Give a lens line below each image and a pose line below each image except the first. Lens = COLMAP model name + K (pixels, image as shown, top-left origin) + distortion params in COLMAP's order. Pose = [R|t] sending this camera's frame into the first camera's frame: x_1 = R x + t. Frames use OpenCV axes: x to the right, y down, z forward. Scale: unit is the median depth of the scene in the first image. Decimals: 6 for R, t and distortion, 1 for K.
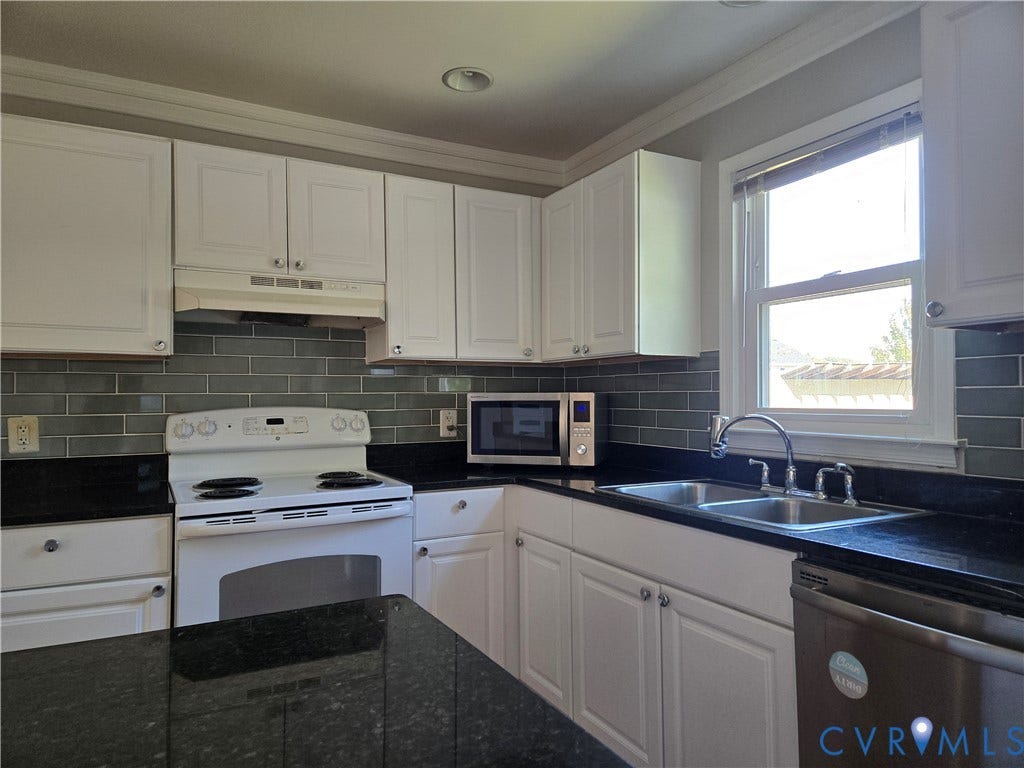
lens RADIAL K [[669.3, 0, 509.7], [0, 669.3, 388.4], [0, 0, 1]] dist [0.042212, -0.011168]
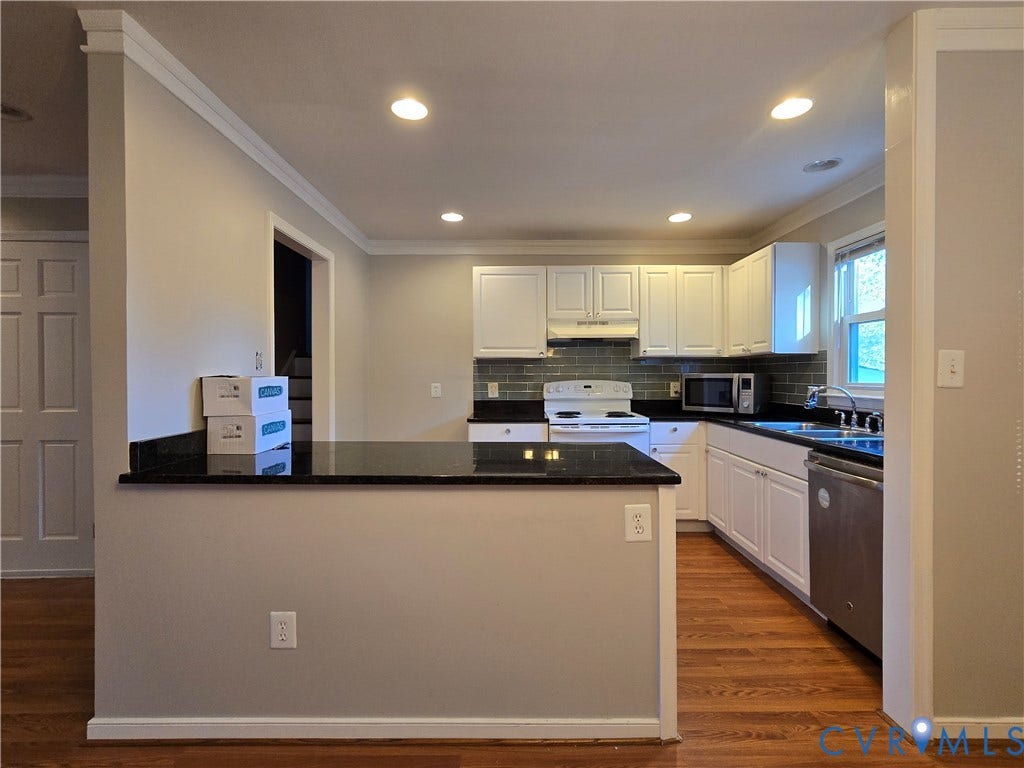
lens RADIAL K [[483.6, 0, 513.3], [0, 483.6, 378.6], [0, 0, 1]] dist [-0.002233, 0.000922]
pose [[0.880123, 0.006856, -0.474696, 0.196486], [0.003794, 0.999762, 0.021473, -0.012547], [0.474730, -0.020700, 0.879888, -0.527253]]
